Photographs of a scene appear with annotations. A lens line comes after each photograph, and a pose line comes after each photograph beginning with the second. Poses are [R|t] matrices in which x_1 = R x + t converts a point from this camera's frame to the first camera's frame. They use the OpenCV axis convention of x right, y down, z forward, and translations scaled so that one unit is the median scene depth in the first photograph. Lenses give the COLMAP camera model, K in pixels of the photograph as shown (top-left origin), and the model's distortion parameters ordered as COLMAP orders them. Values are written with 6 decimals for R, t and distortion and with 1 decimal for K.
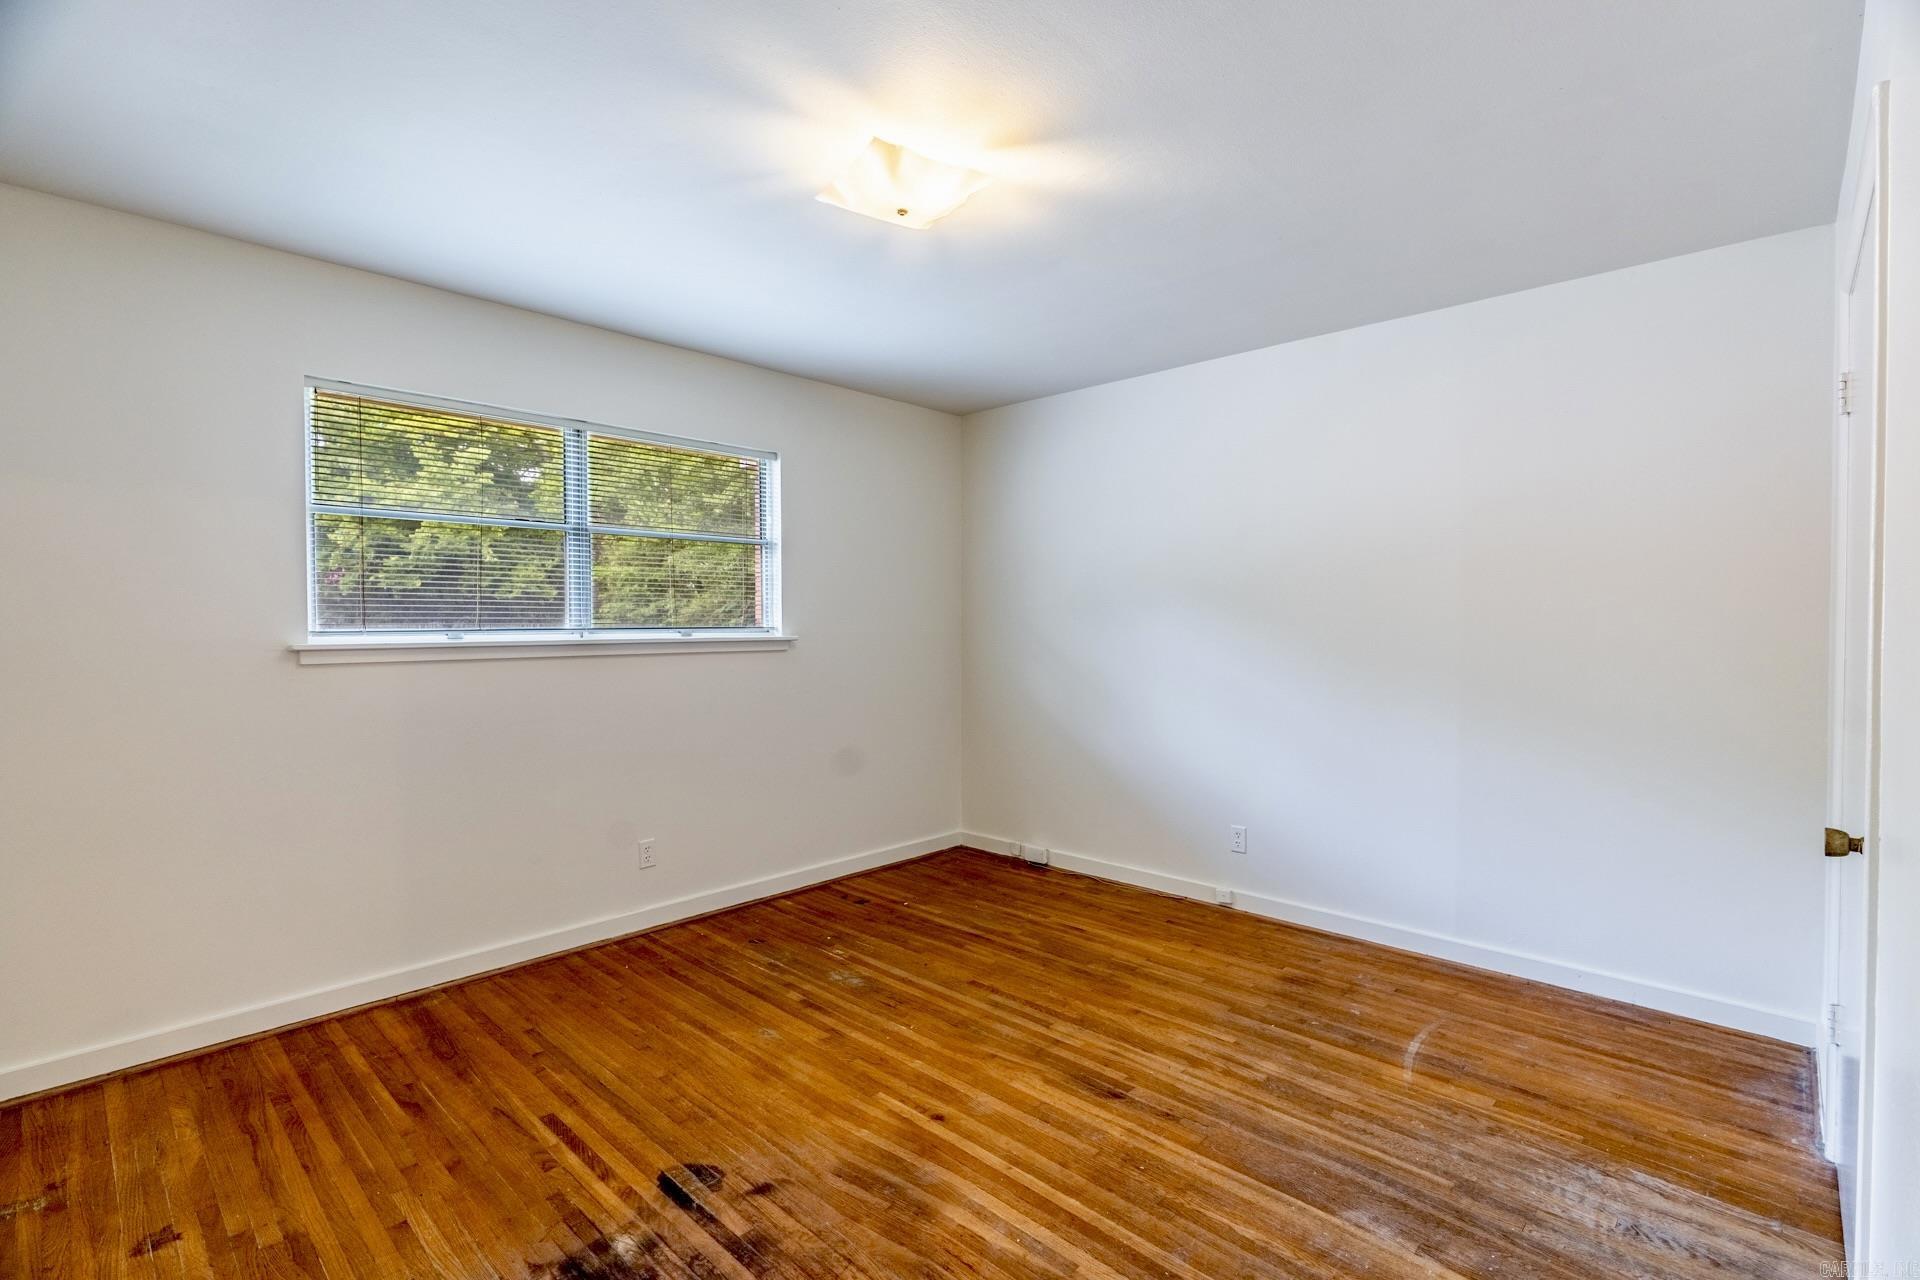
lens RADIAL K [[880.8, 0, 963.6], [0, 880.8, 641.1], [0, 0, 1]] dist [-0.012538, 0.004094]
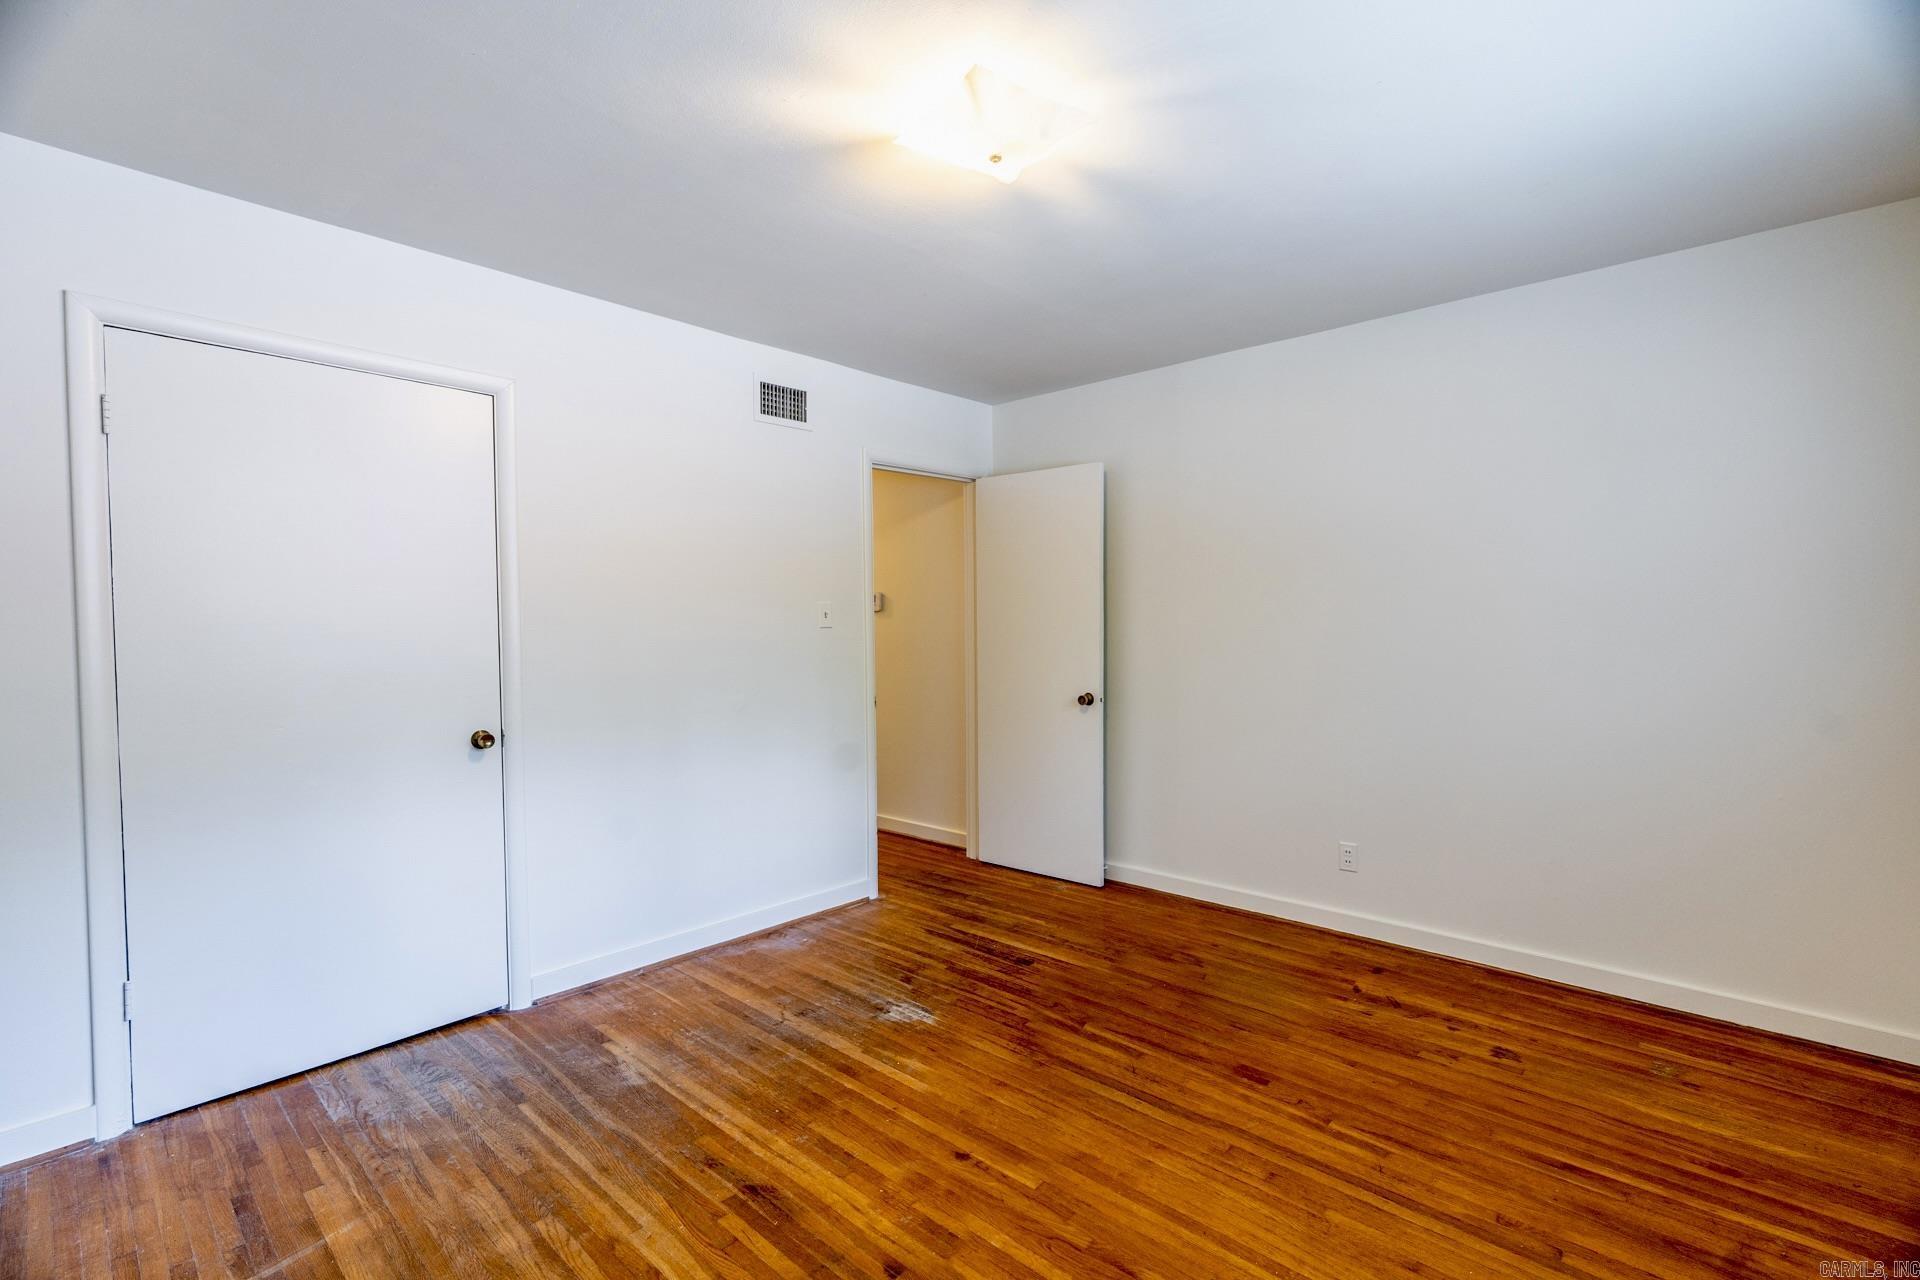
lens RADIAL K [[880.8, 0, 960.0], [0, 880.8, 636.3], [0, 0, 1]] dist [-0.012538, 0.004094]
pose [[-0.999912, 0.006344, -0.011622, -0.019914], [0.005864, 0.999144, 0.040944, -0.046481], [0.011871, 0.040872, -0.999094, 1.950586]]
